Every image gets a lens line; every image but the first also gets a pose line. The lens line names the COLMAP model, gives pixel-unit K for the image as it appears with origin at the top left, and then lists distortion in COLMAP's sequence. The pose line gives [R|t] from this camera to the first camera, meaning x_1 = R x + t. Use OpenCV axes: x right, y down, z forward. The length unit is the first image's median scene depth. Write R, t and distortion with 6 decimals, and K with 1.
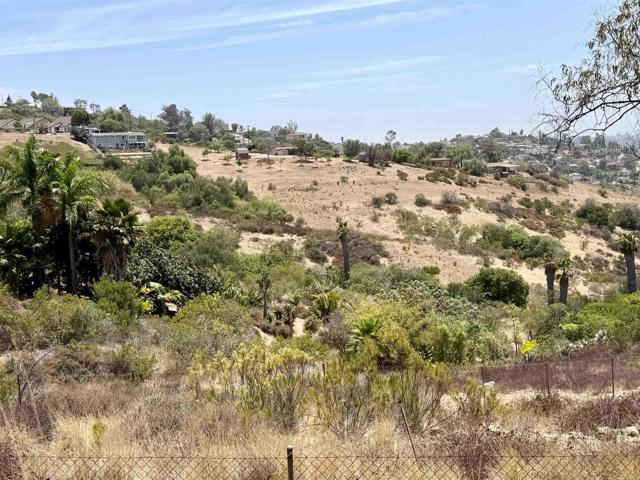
lens RADIAL K [[806.5, 0, 314.4], [0, 806.5, 246.1], [0, 0, 1]] dist [0.102168, 0.000000]
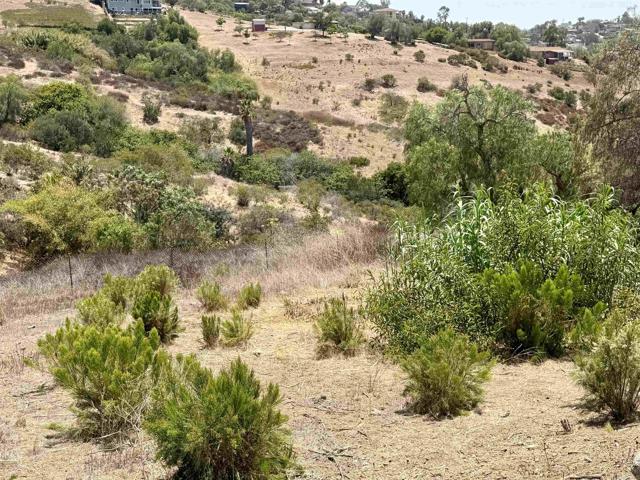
lens RADIAL K [[806.5, 0, 318.5], [0, 806.5, 244.0], [0, 0, 1]] dist [0.102168, 0.000000]
pose [[0.984088, 0.082341, -0.157448, 0.155678], [-0.059888, 0.987999, 0.142381, -0.002674], [0.167282, -0.130686, 0.977209, 0.066628]]
